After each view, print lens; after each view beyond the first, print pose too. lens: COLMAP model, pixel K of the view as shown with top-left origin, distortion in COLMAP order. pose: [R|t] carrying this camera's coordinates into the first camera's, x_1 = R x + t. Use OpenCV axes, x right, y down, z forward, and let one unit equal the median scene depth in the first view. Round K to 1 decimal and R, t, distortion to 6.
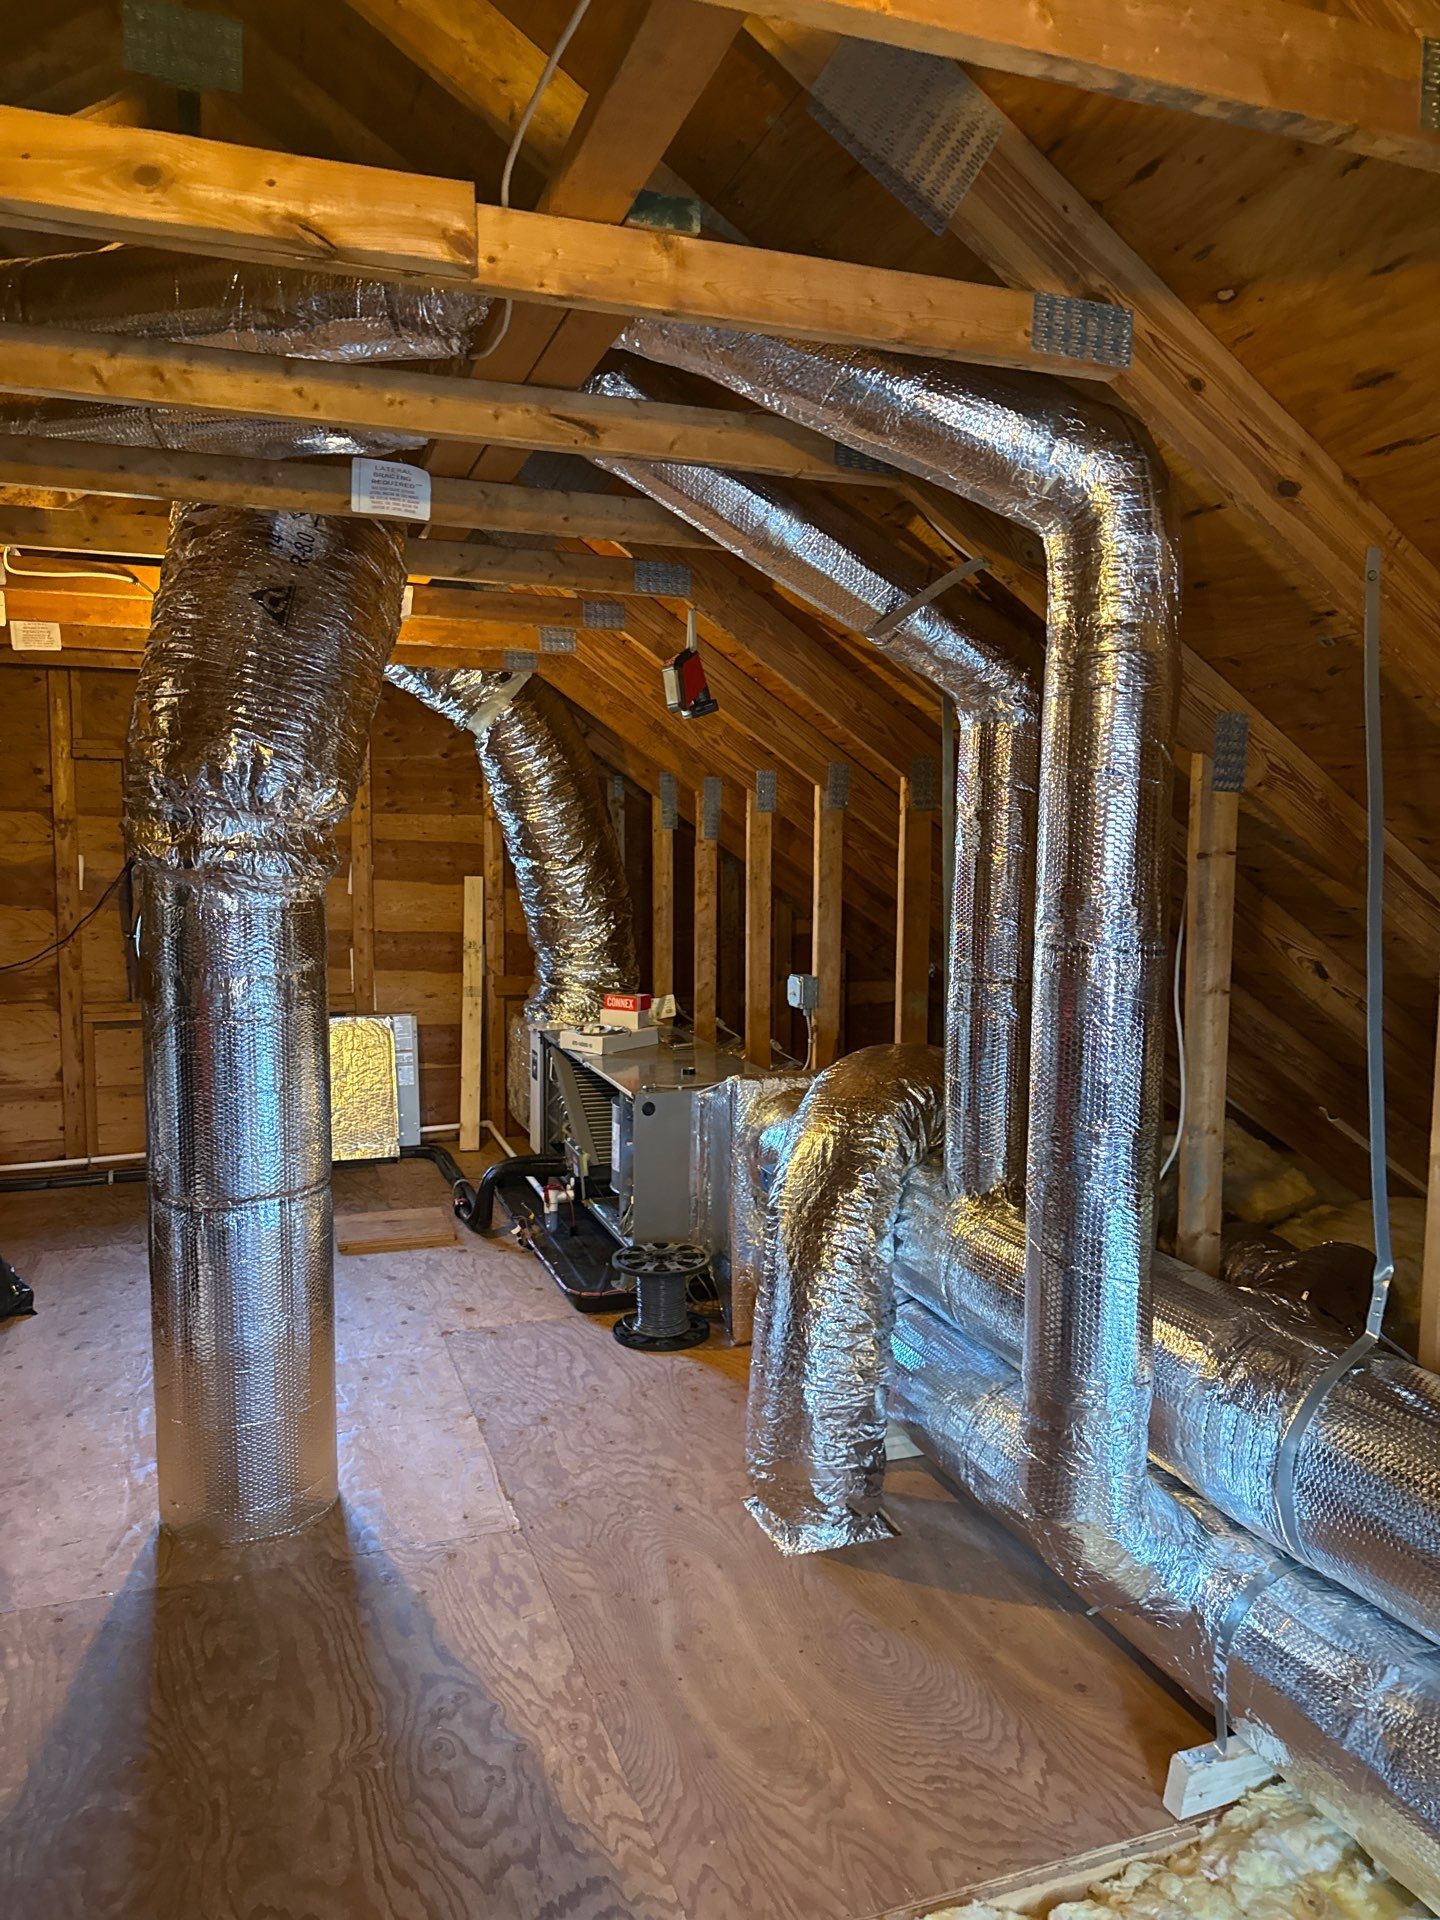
lens RADIAL K [[1371.5, 0, 721.2], [0, 1371.5, 958.1], [0, 0, 1]] dist [-0.007623, -0.005666]
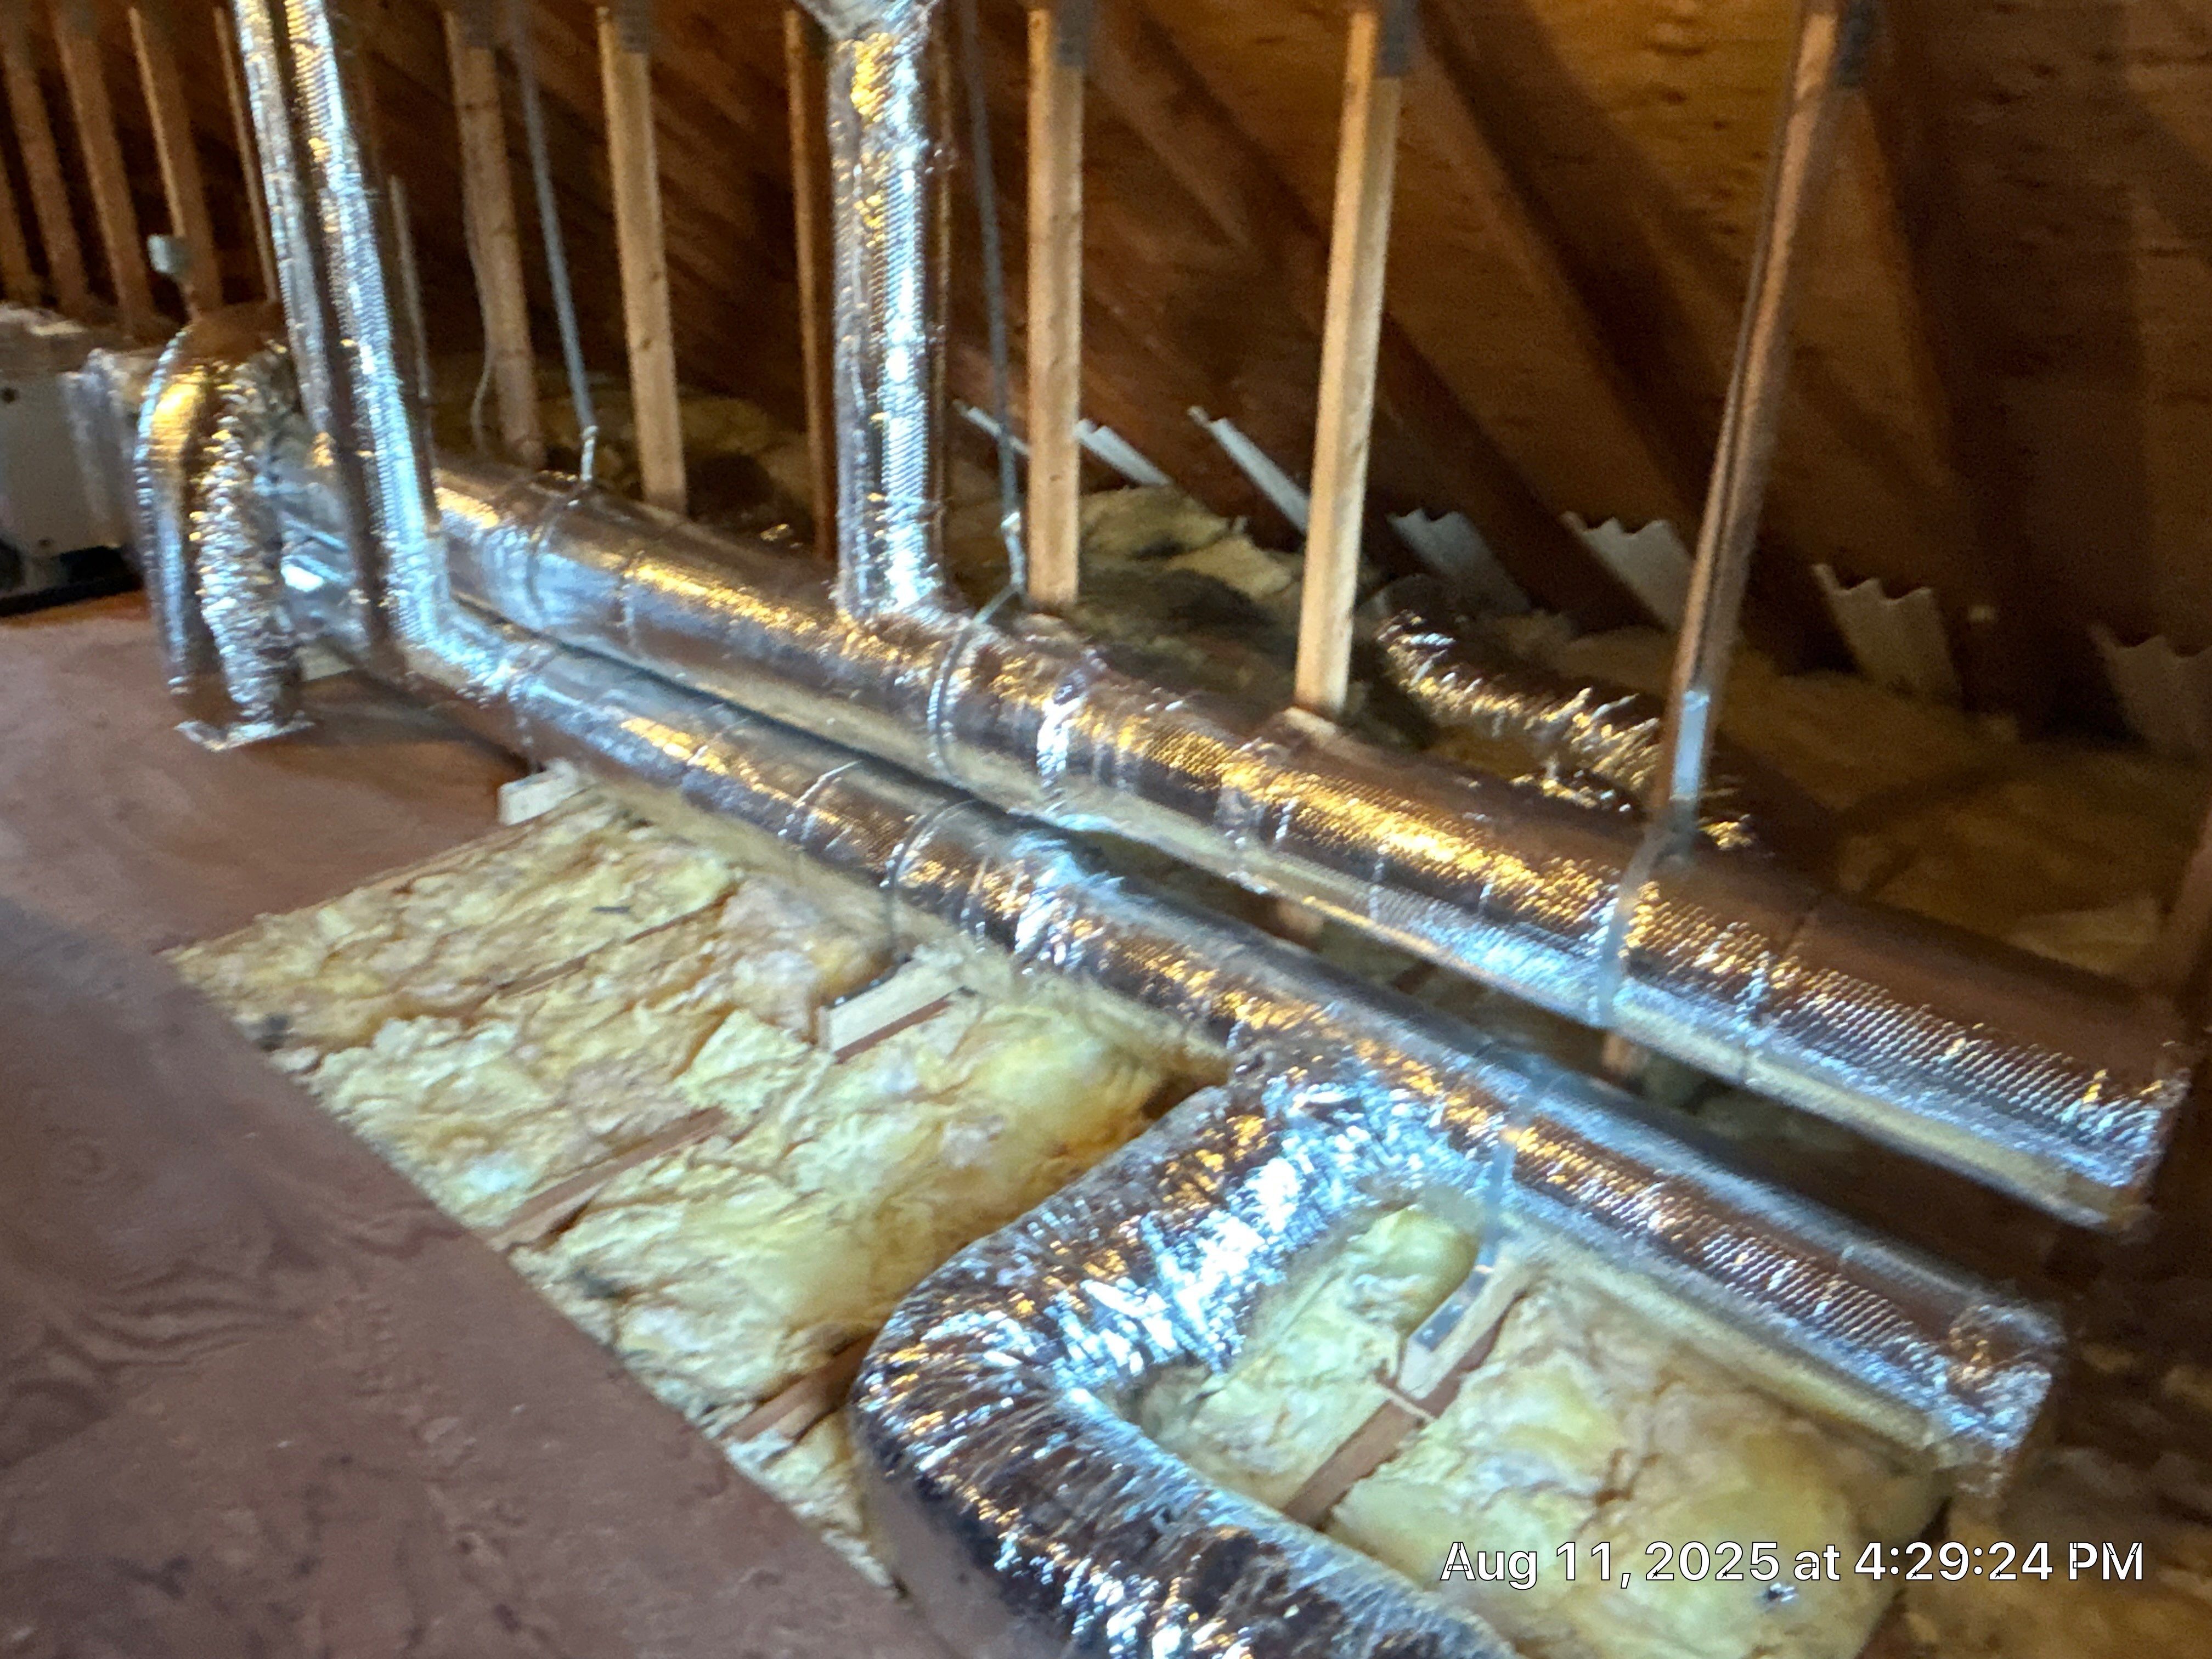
lens RADIAL K [[1580.1, 0, 1106.2], [0, 1580.1, 842.9], [0, 0, 1]] dist [-0.007623, -0.005666]
pose [[0.871118, -0.197603, 0.449562, 0.086504], [0.018137, 0.927790, 0.372662, 0.014692], [-0.490739, -0.316479, 0.811798, -0.498288]]
